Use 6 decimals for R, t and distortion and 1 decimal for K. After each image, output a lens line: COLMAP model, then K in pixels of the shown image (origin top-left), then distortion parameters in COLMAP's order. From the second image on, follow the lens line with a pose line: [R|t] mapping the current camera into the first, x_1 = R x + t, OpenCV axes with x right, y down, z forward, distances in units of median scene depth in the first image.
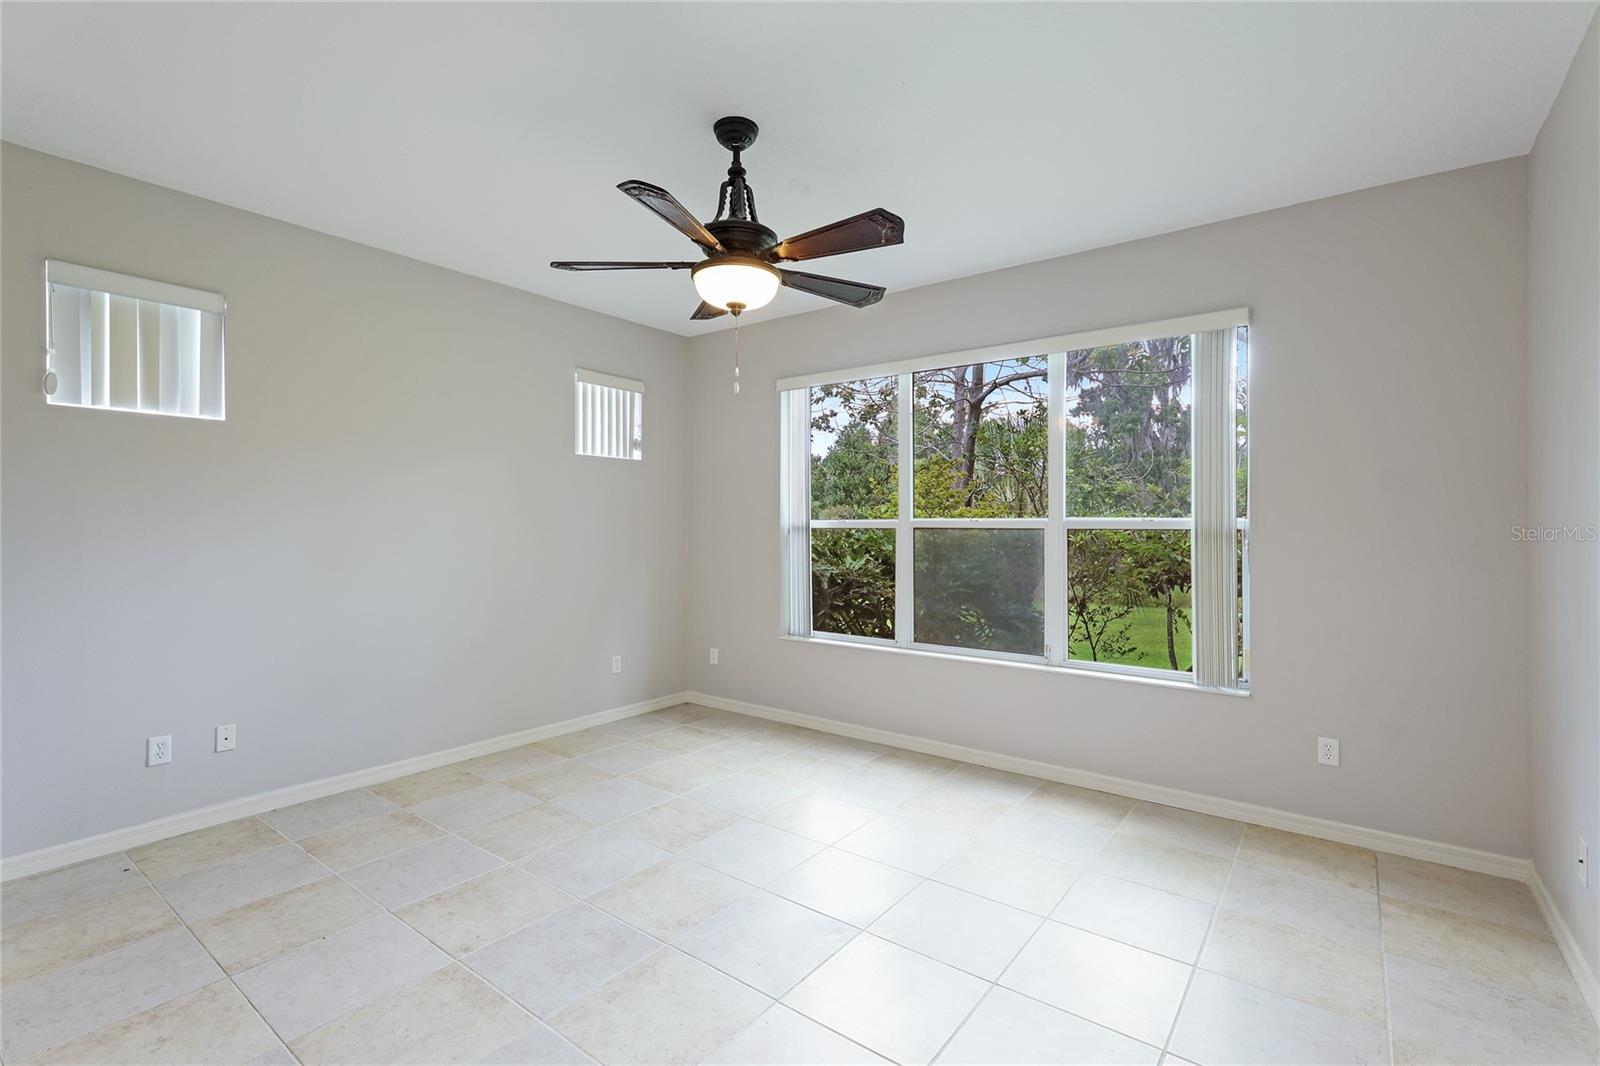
lens RADIAL K [[731.1, 0, 812.5], [0, 731.1, 535.7], [0, 0, 1]] dist [-0.002066, 0.000287]
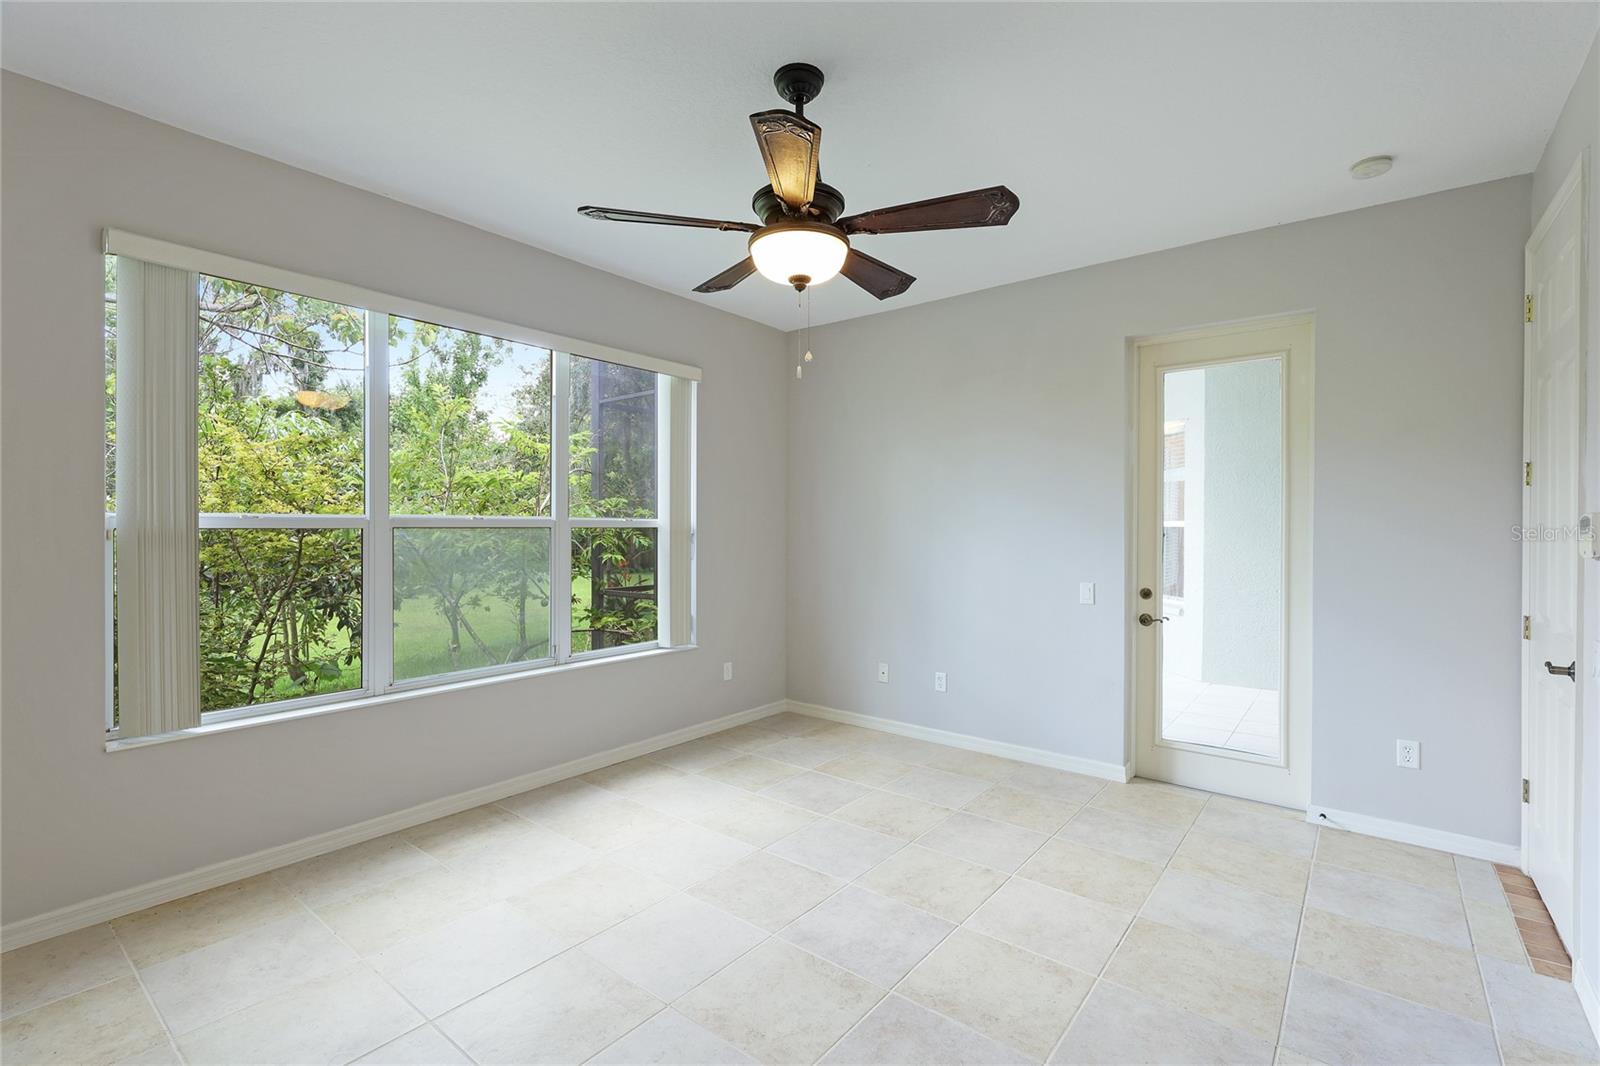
lens RADIAL K [[731.1, 0, 792.4], [0, 731.1, 530.7], [0, 0, 1]] dist [-0.002066, 0.000287]
pose [[0.017206, -0.008695, 0.999814, -0.761154], [0.005846, 0.999946, 0.008595, -0.013553], [-0.999835, 0.005697, 0.017256, 0.762262]]
